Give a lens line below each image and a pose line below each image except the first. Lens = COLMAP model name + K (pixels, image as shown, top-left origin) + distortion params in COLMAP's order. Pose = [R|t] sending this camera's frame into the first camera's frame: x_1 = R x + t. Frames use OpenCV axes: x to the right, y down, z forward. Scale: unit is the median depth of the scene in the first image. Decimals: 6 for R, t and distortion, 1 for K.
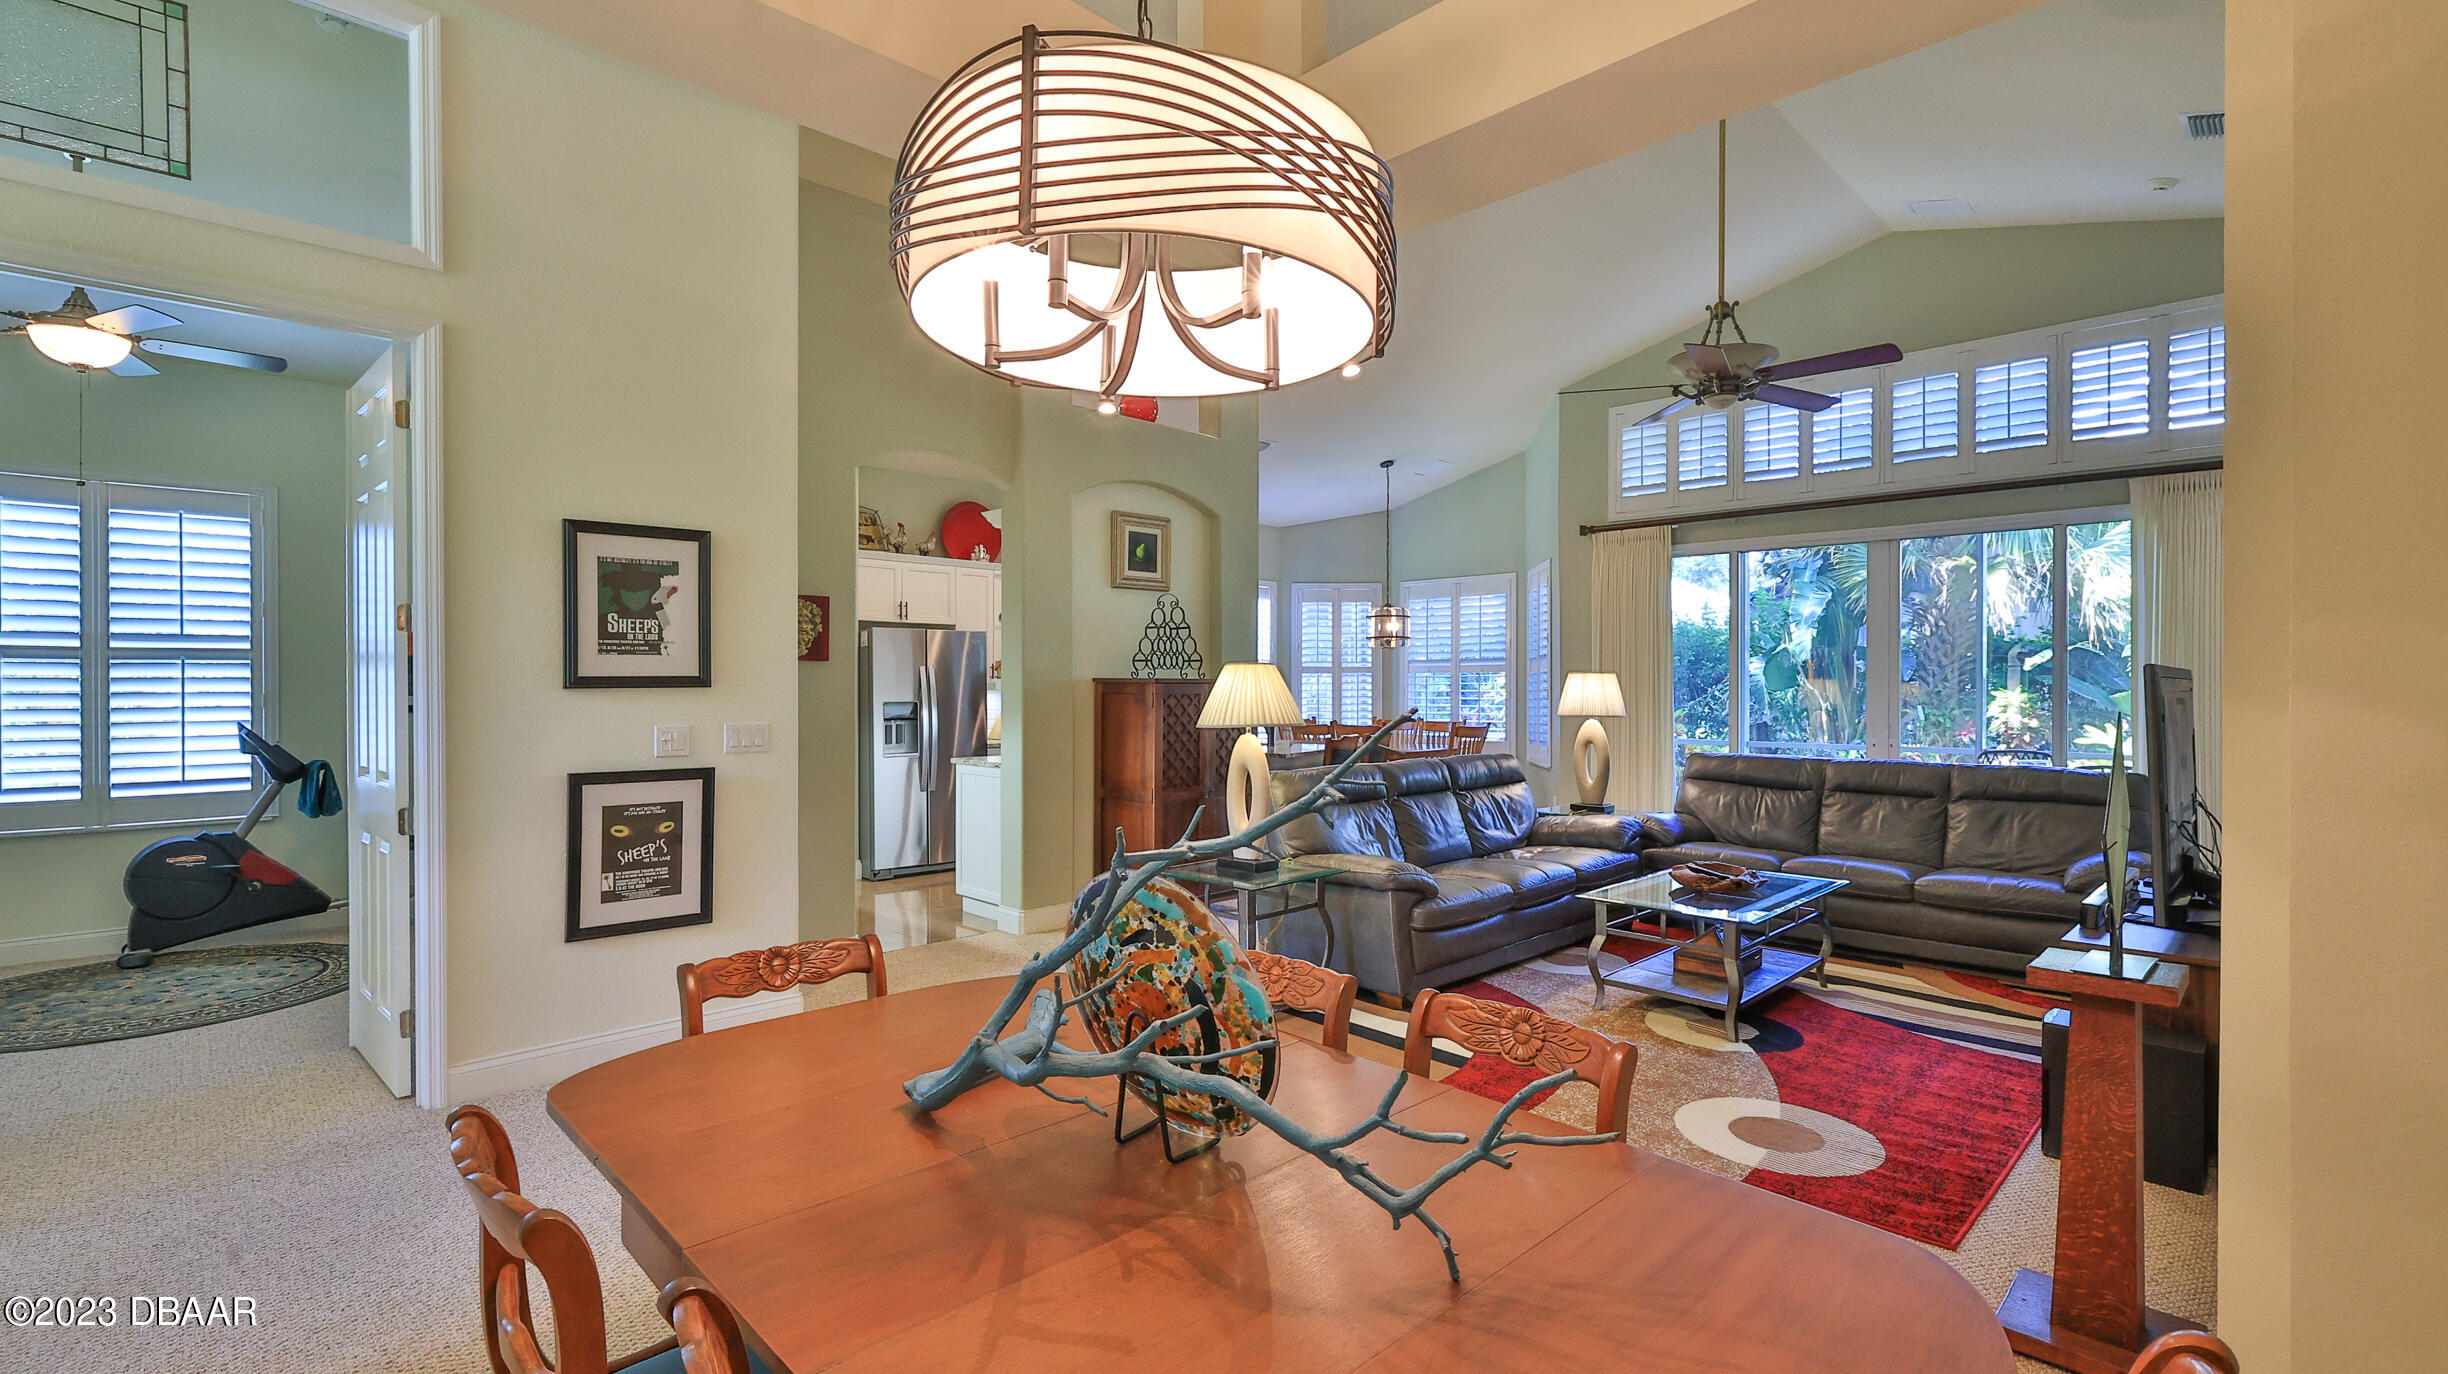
lens RADIAL K [[1082.3, 0, 1219.3], [0, 1082.3, 684.2], [0, 0, 1]] dist [-0.000038, 0.000303]
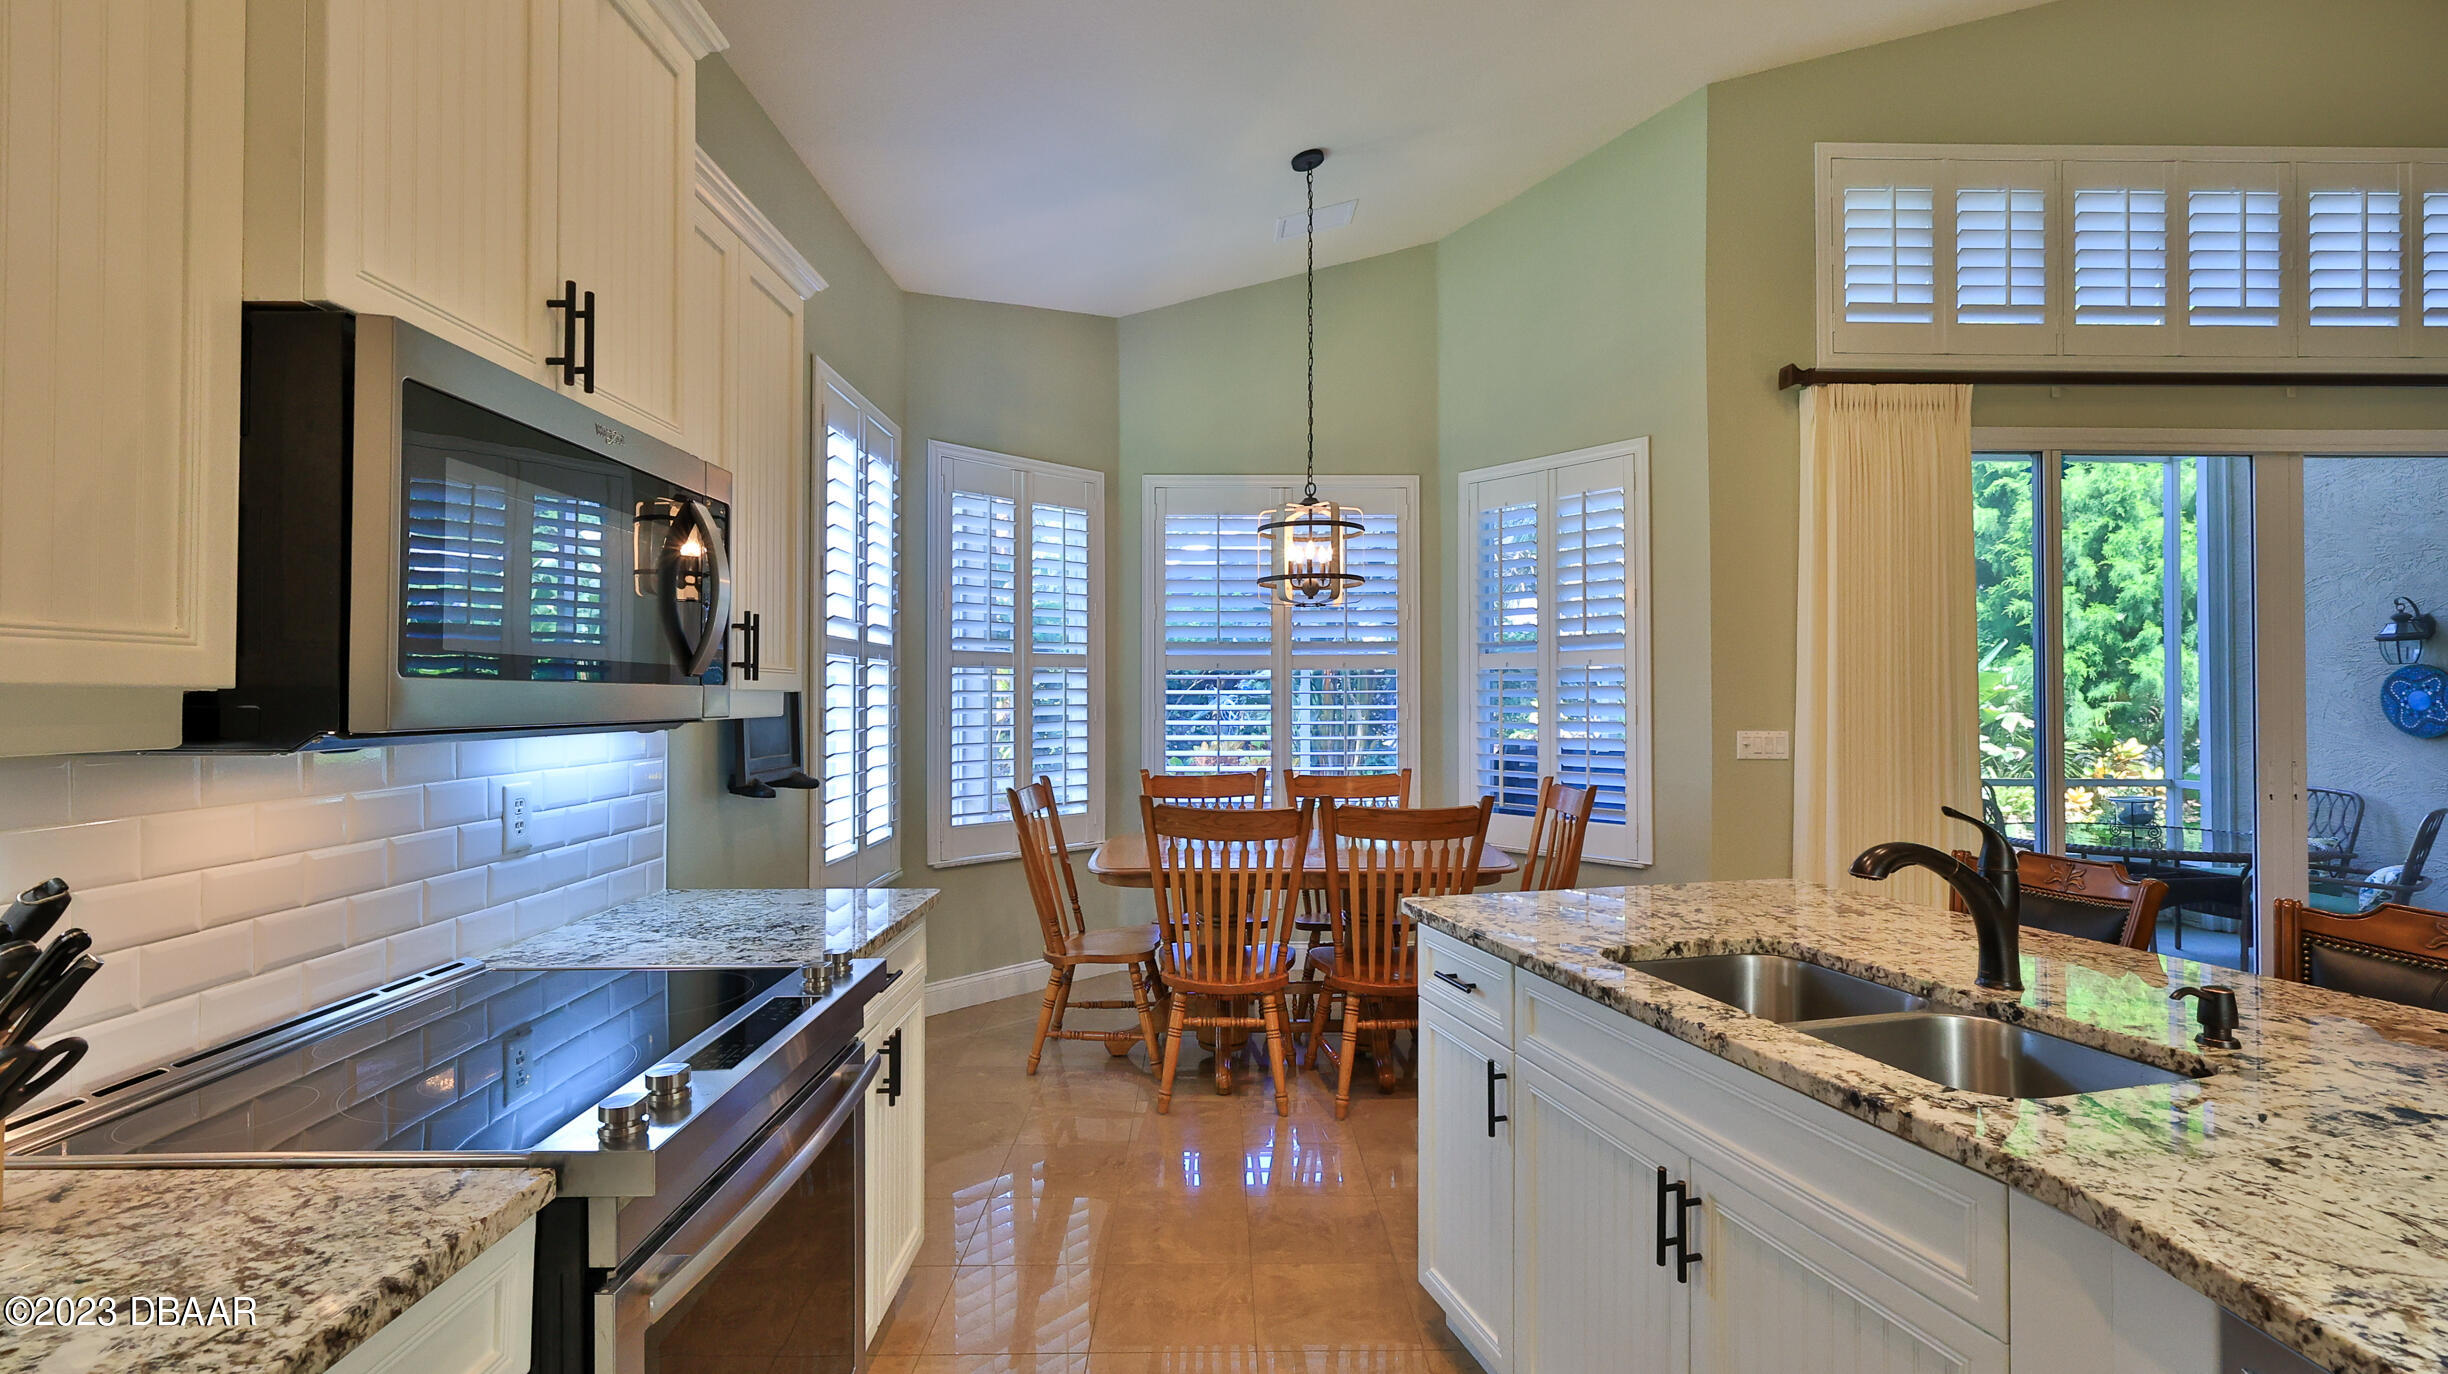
lens RADIAL K [[1104.2, 0, 1219.2], [0, 1104.2, 676.3], [0, 0, 1]] dist [0.000872, 0.000484]
pose [[0.691635, 0.013293, 0.722125, -0.263273], [0.000256, 0.999826, -0.018650, 0.001156], [-0.722247, 0.013084, 0.691511, 1.141380]]
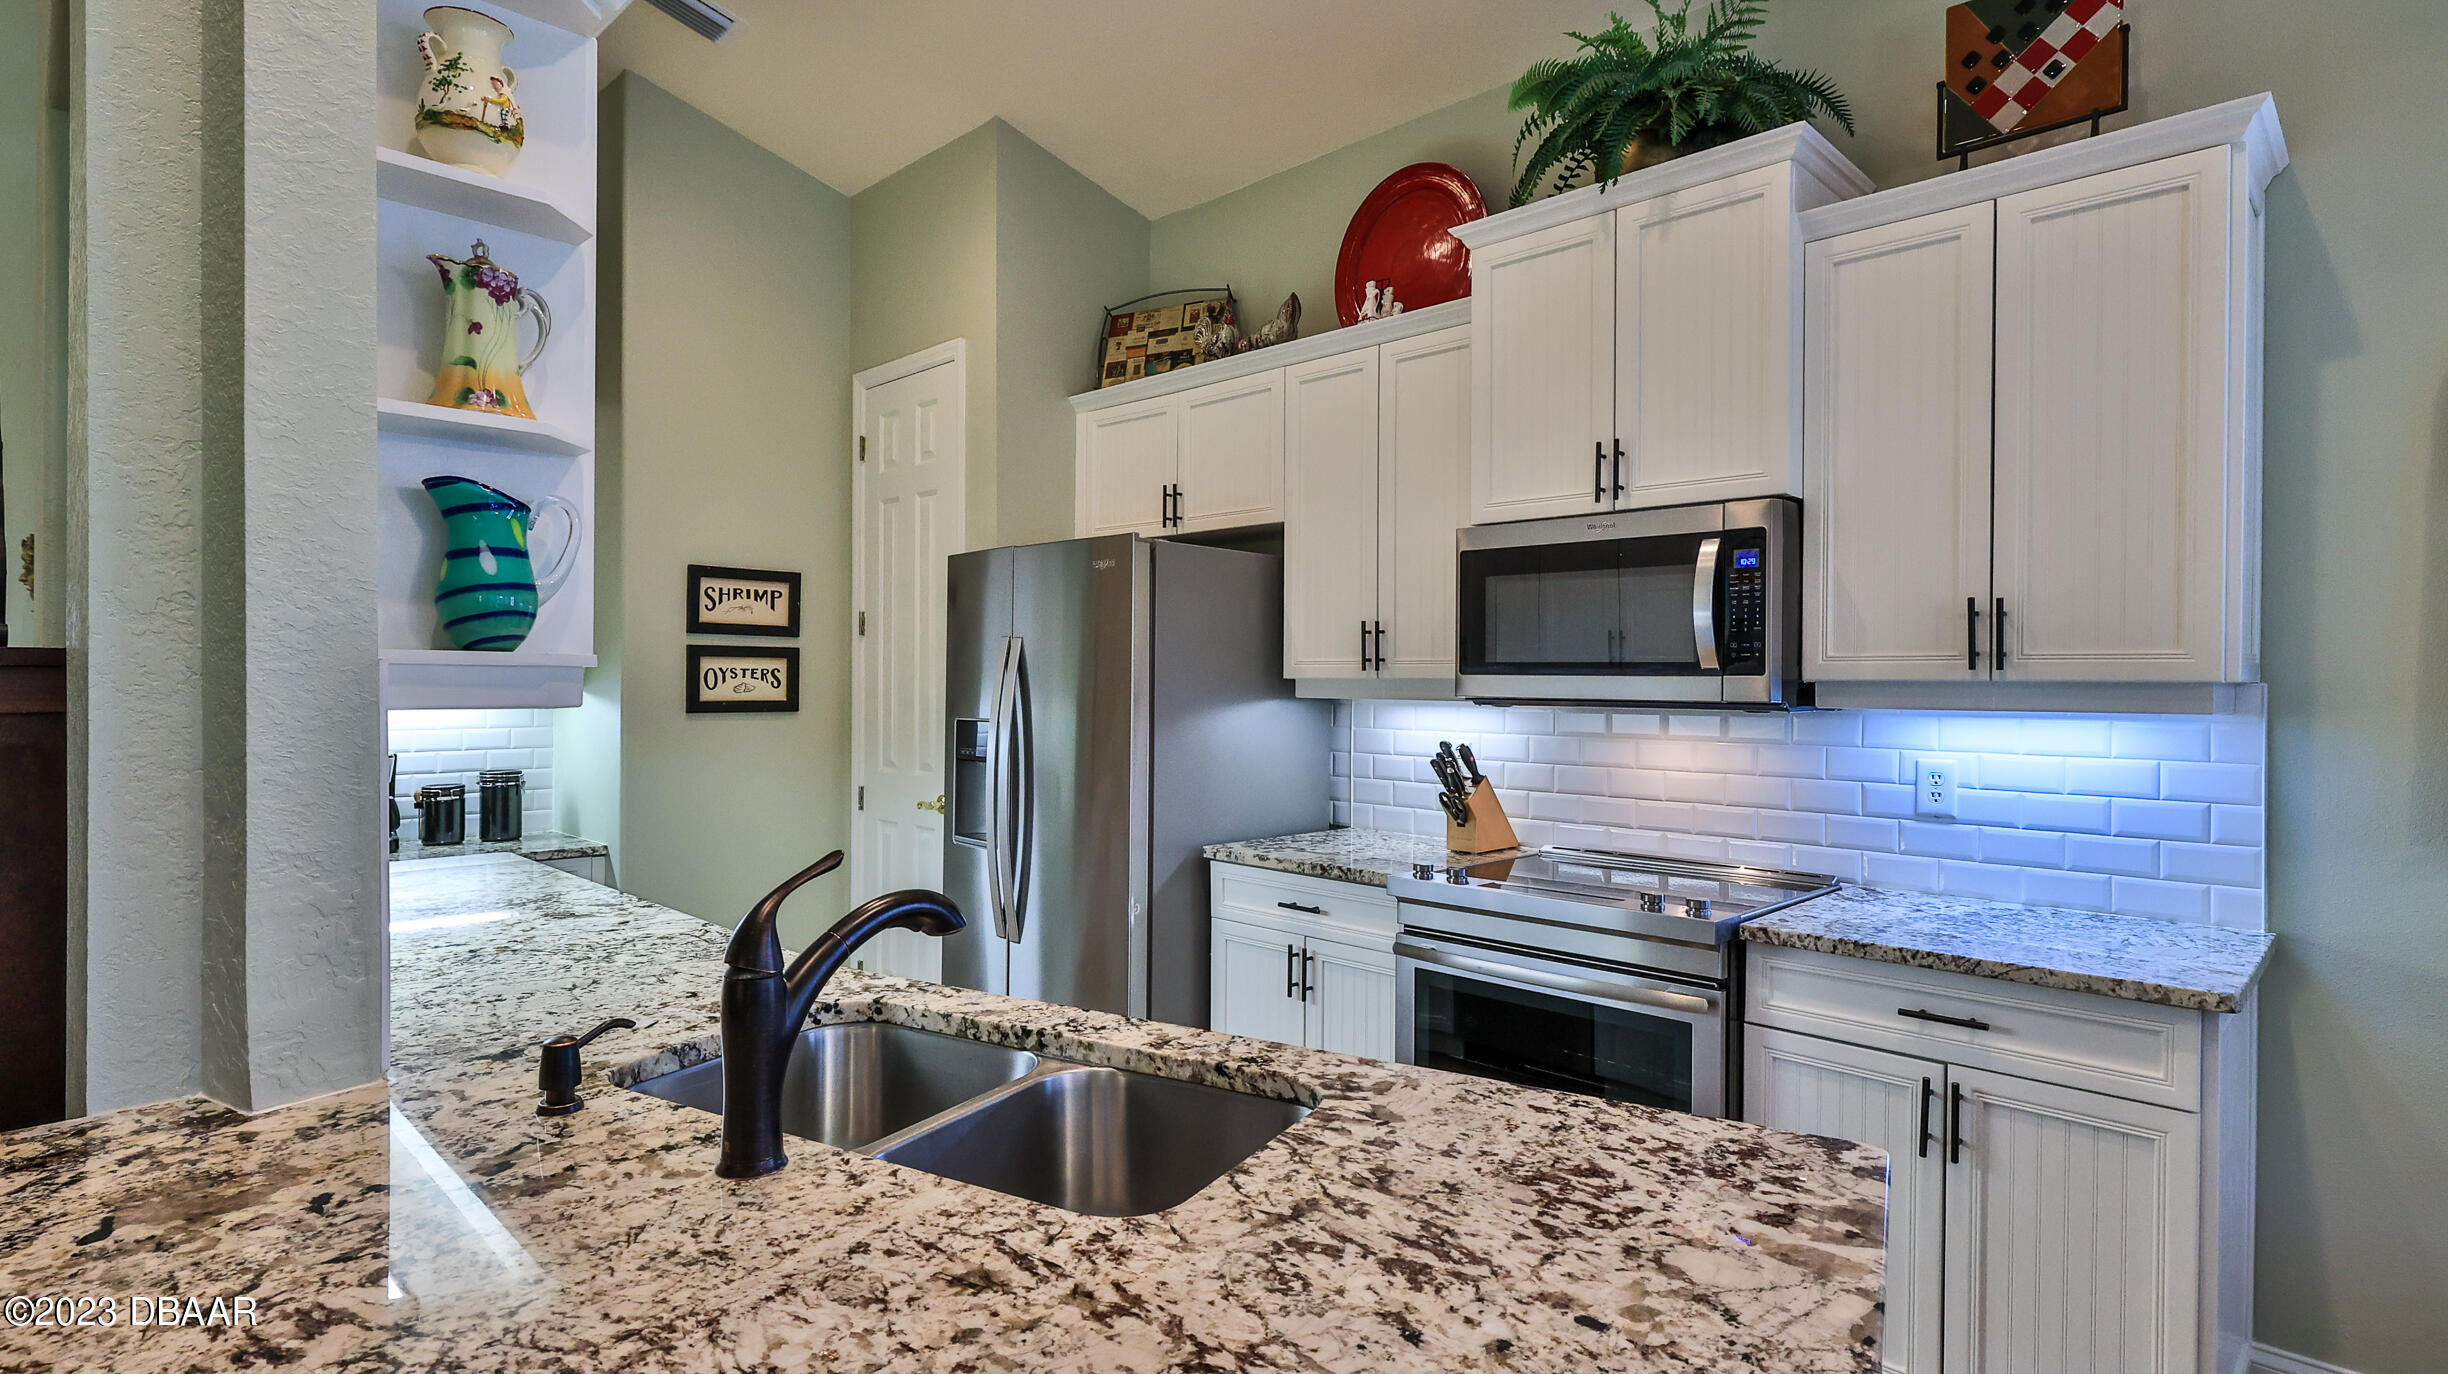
lens RADIAL K [[1221.3, 0, 1224.0], [0, 1221.3, 687.0], [0, 0, 1]] dist [0.001998, -0.000469]
pose [[0.019443, 0.005515, -0.999796, 0.225708], [-0.011122, 0.999924, 0.005299, 0.001677], [0.999749, 0.011016, 0.019502, 1.252472]]
